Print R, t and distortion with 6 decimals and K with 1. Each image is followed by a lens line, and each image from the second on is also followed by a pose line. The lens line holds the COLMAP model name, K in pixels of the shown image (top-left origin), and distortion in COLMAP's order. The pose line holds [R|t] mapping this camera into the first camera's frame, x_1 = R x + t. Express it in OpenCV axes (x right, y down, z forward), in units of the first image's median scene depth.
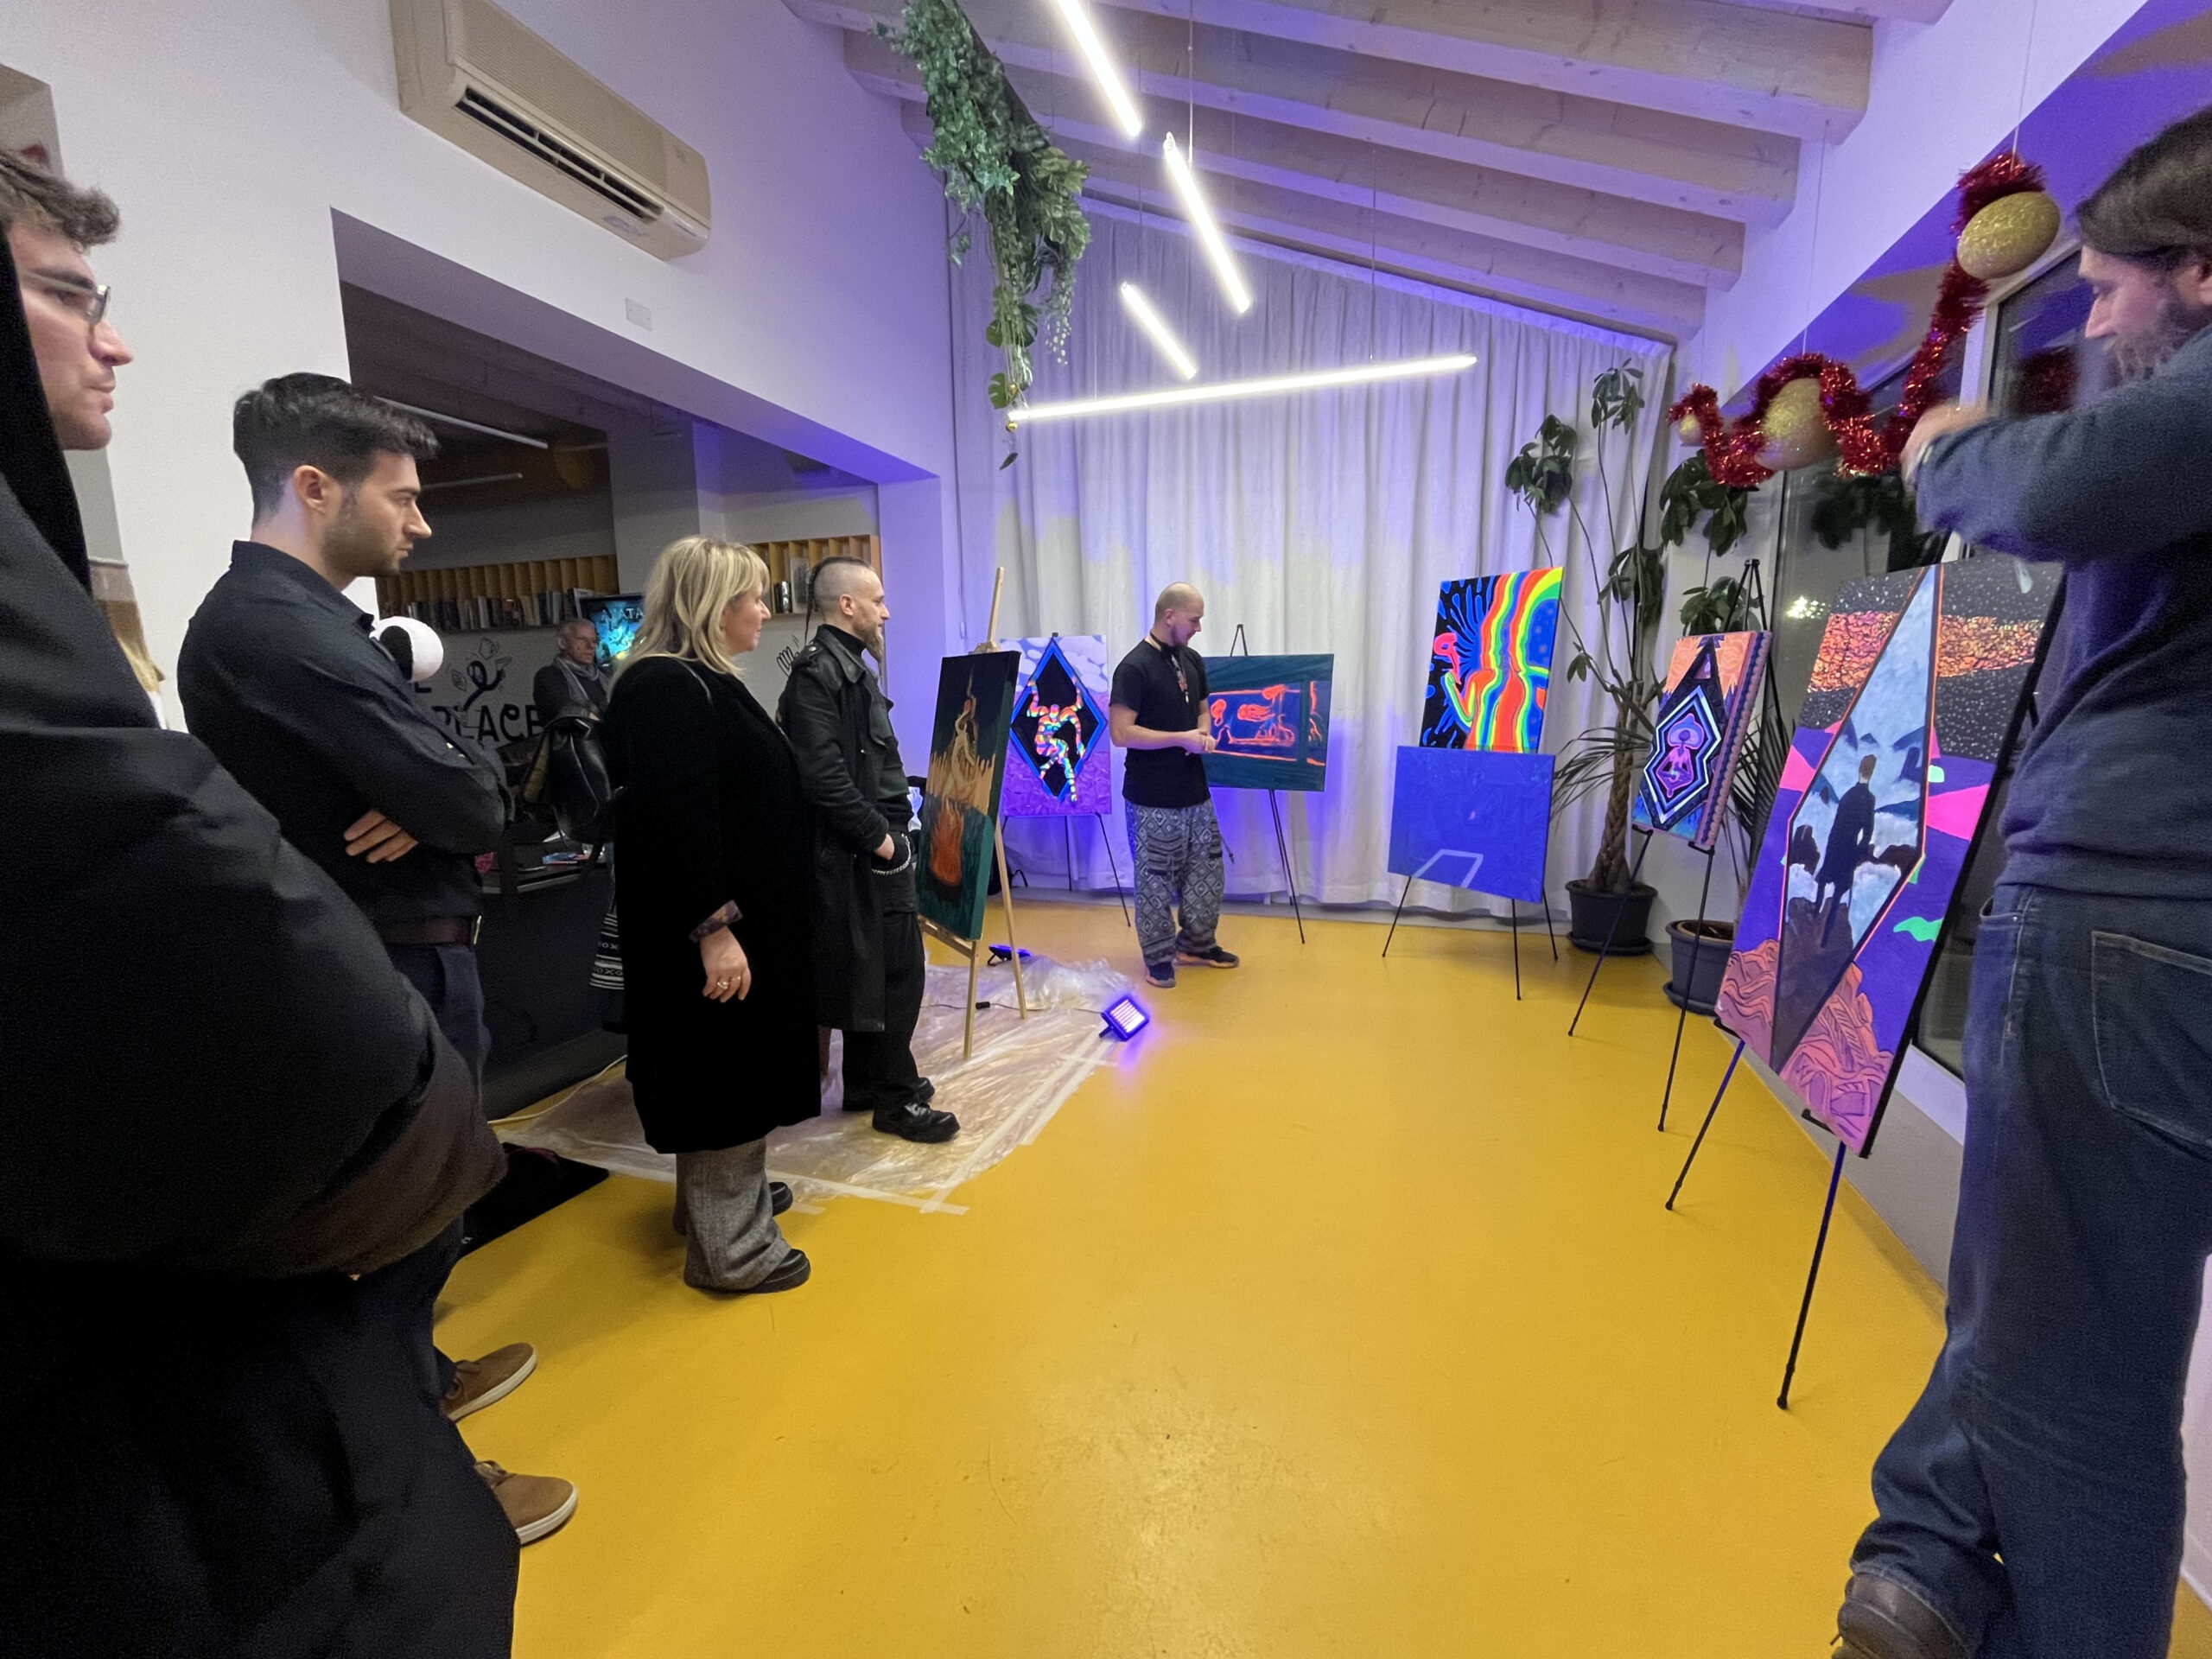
lens RADIAL K [[919.4, 0, 1106.0], [0, 919.4, 829.5], [0, 0, 1]] dist [0.002360, 0.000083]
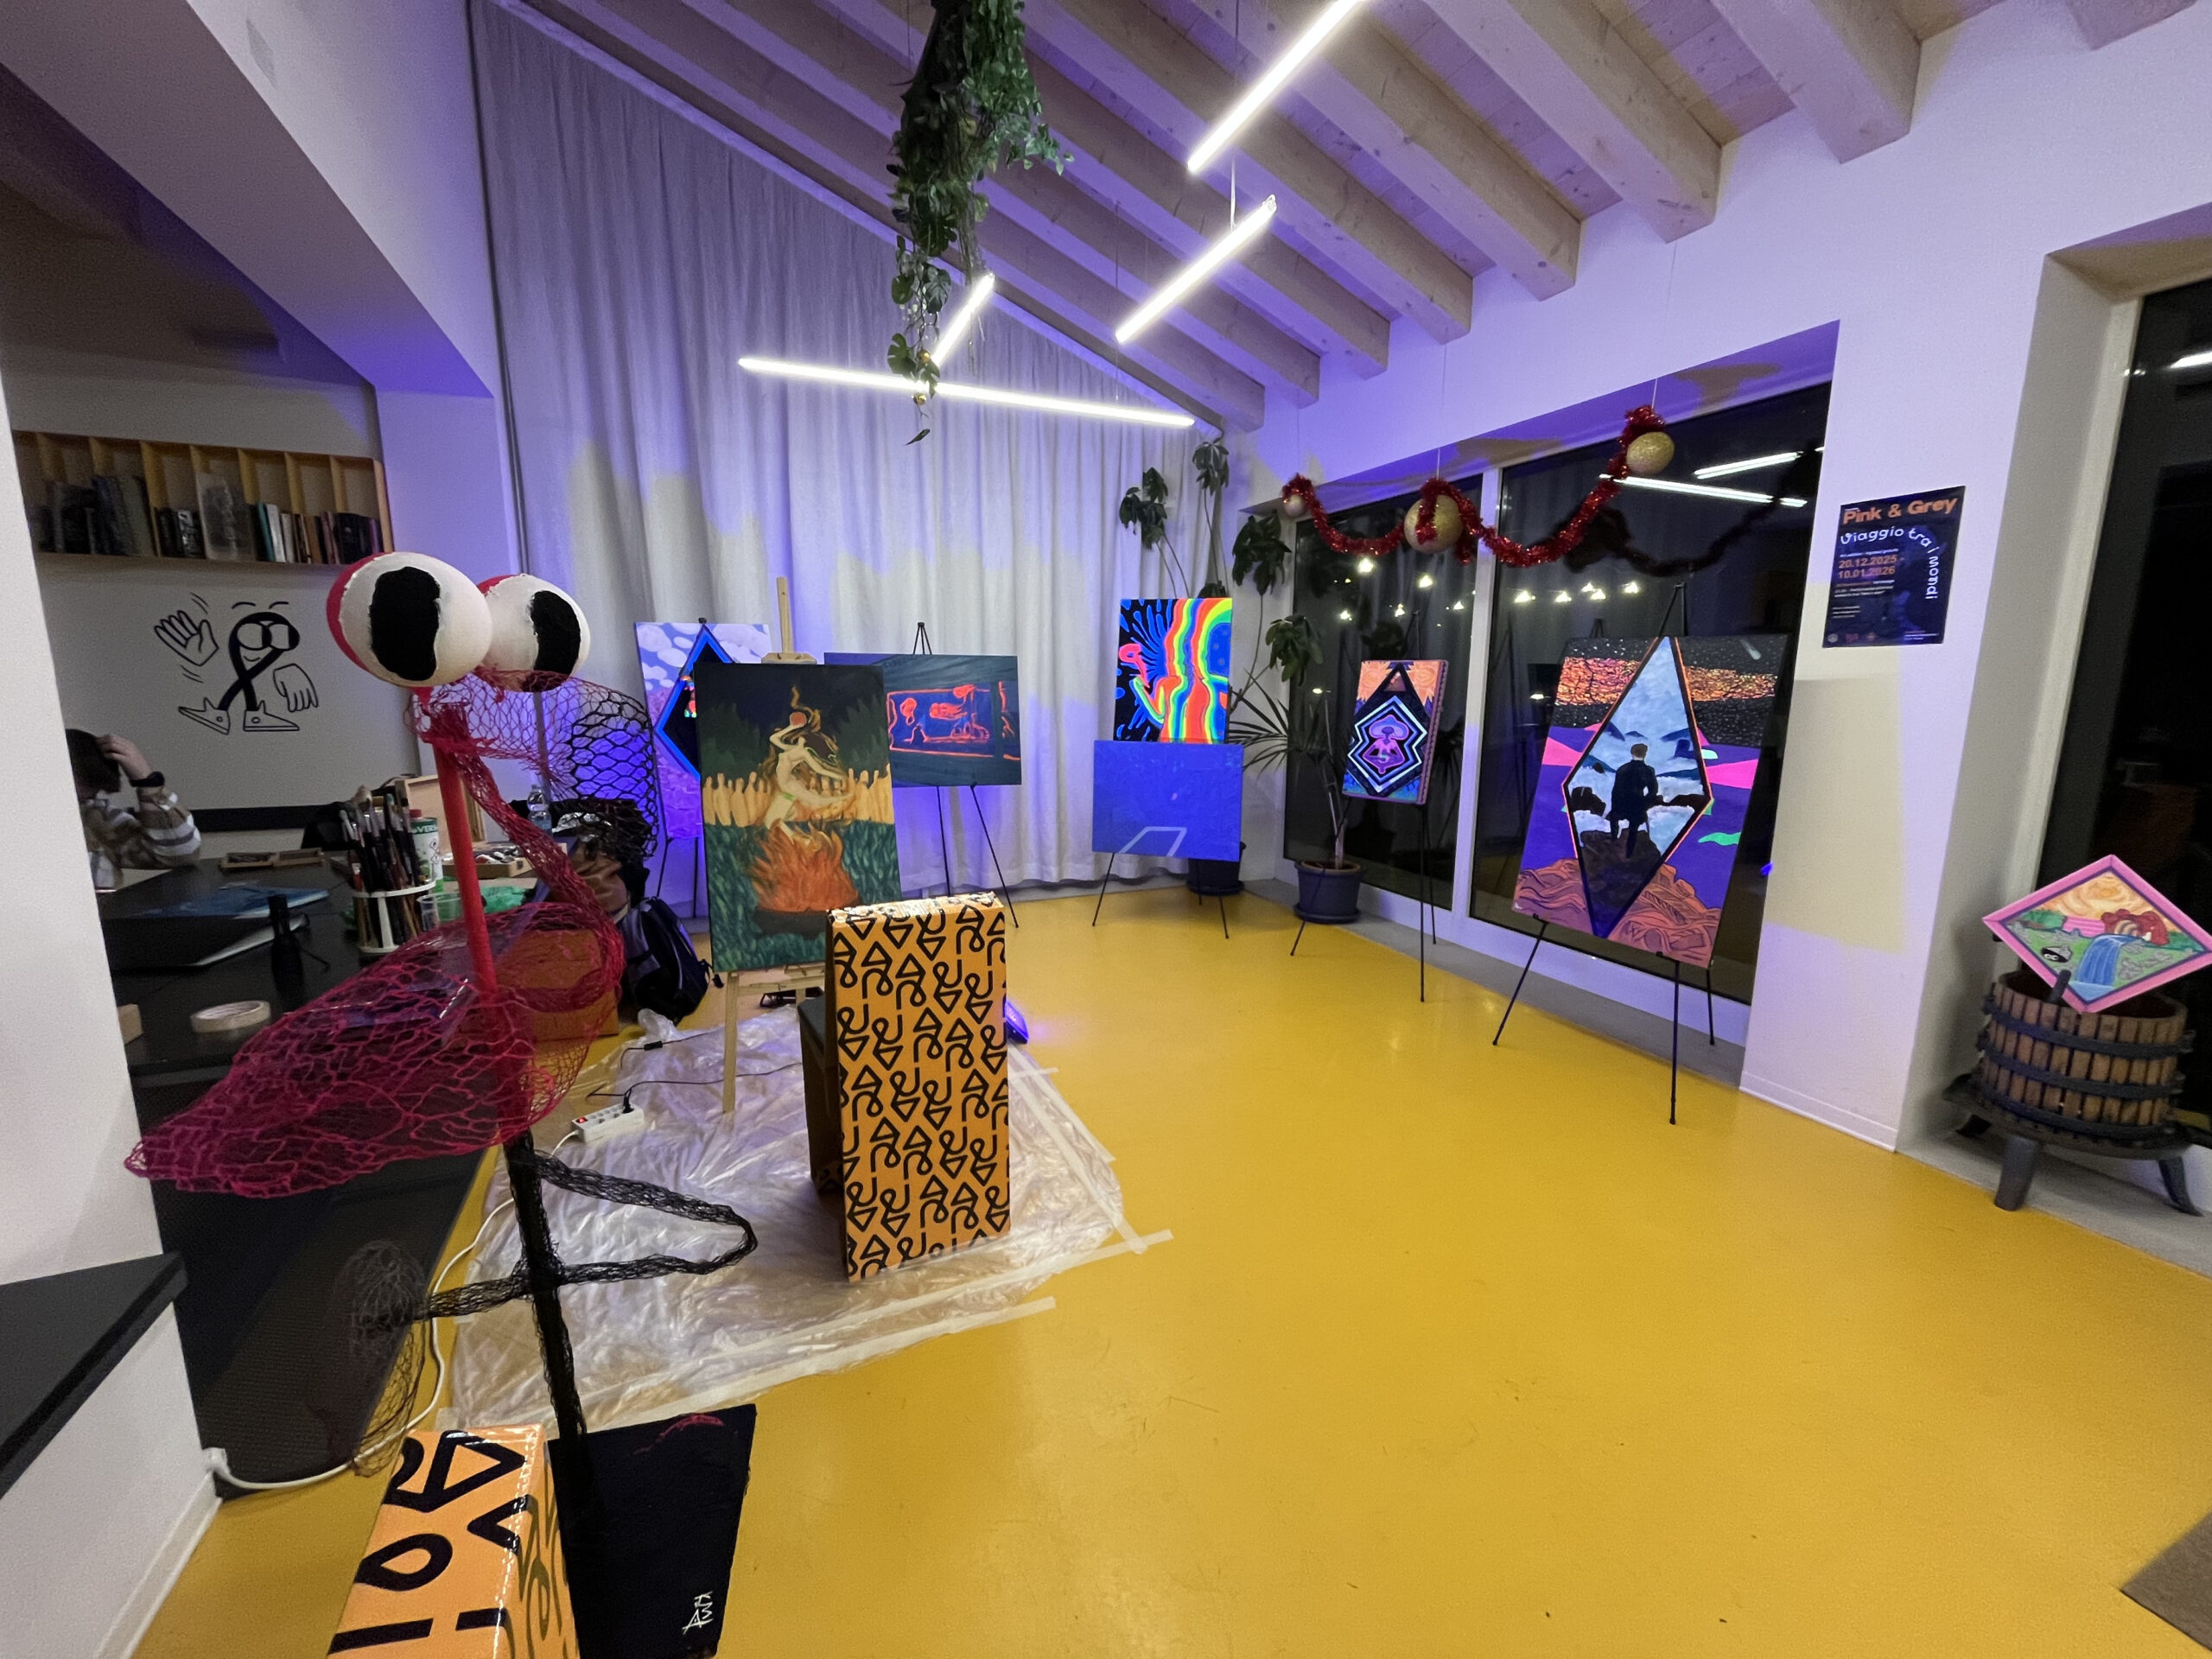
lens RADIAL K [[887.1, 0, 1106.0], [0, 887.1, 829.5], [0, 0, 1]] dist [-0.006178, 0.000222]
pose [[0.739439, -0.096405, 0.666285, -0.450931], [0.084114, 0.995168, 0.050642, -0.038937], [-0.667948, 0.018598, 0.743975, 0.190584]]
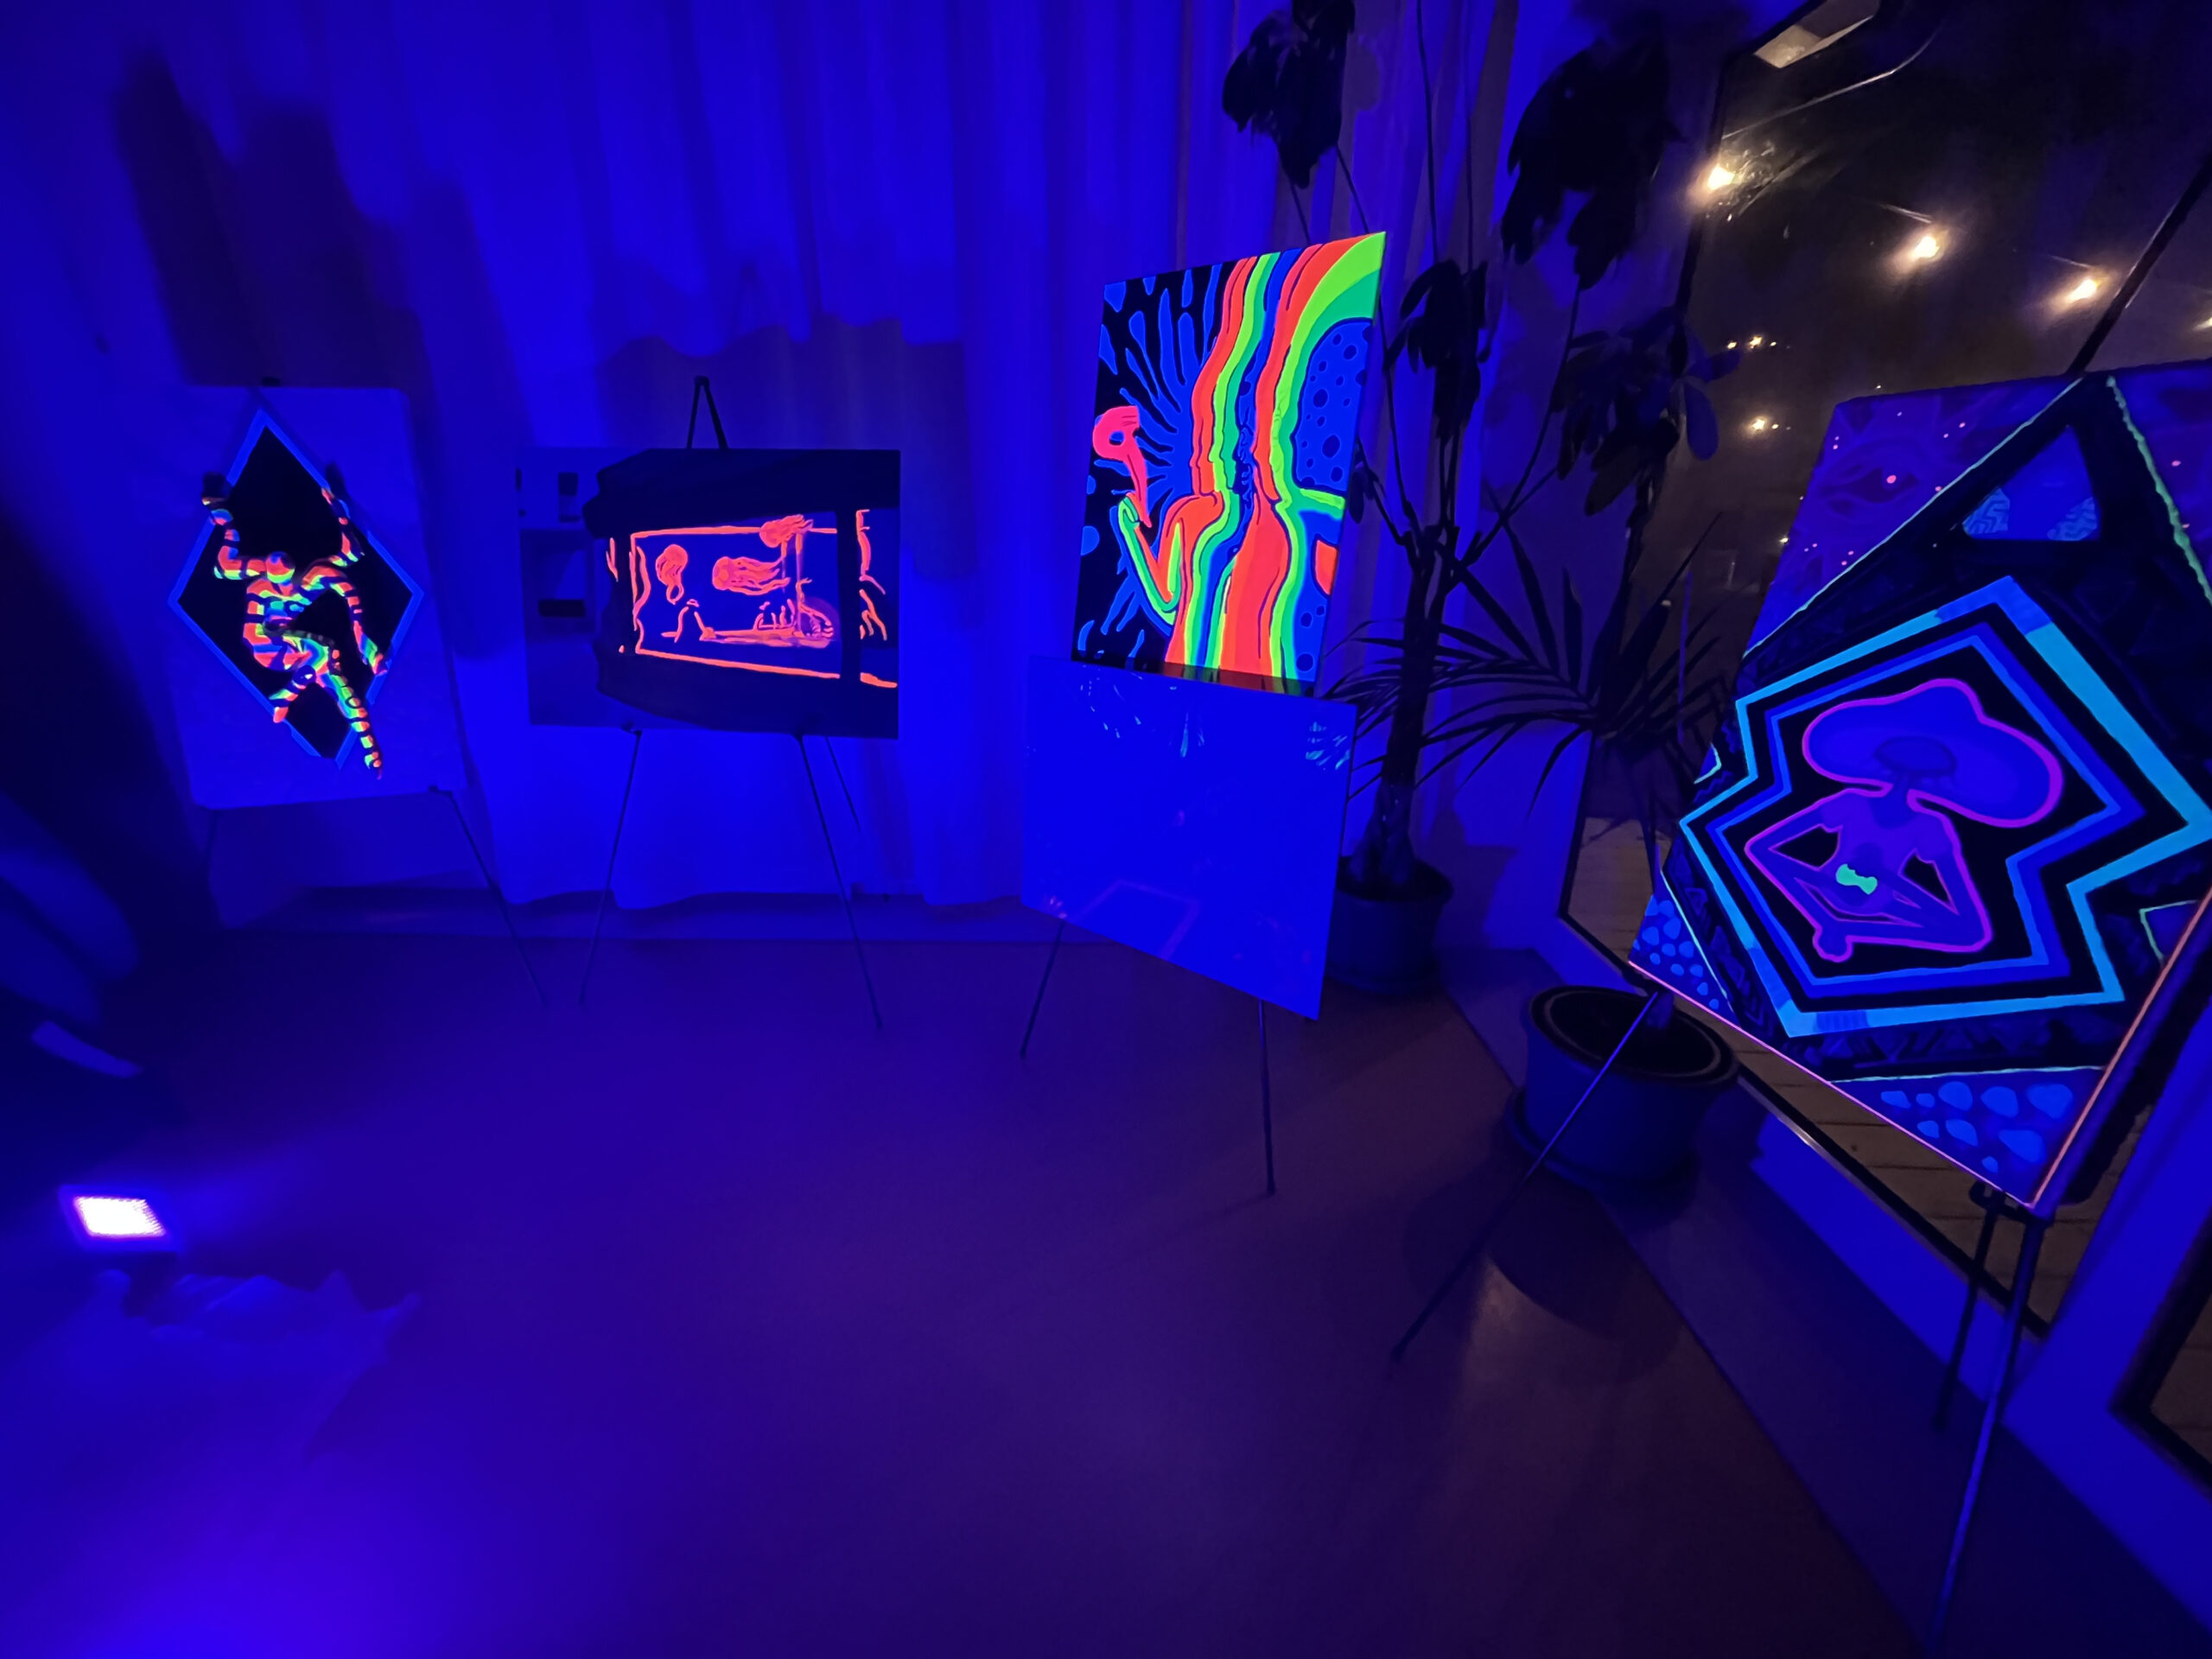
lens RADIAL K [[887.1, 0, 1106.0], [0, 887.1, 829.5], [0, 0, 1]] dist [-0.006178, 0.000222]
pose [[0.944366, -0.089473, 0.316494, 0.217530], [0.027271, 0.980274, 0.195752, -0.099740], [-0.327765, -0.176230, 0.928177, 0.587541]]
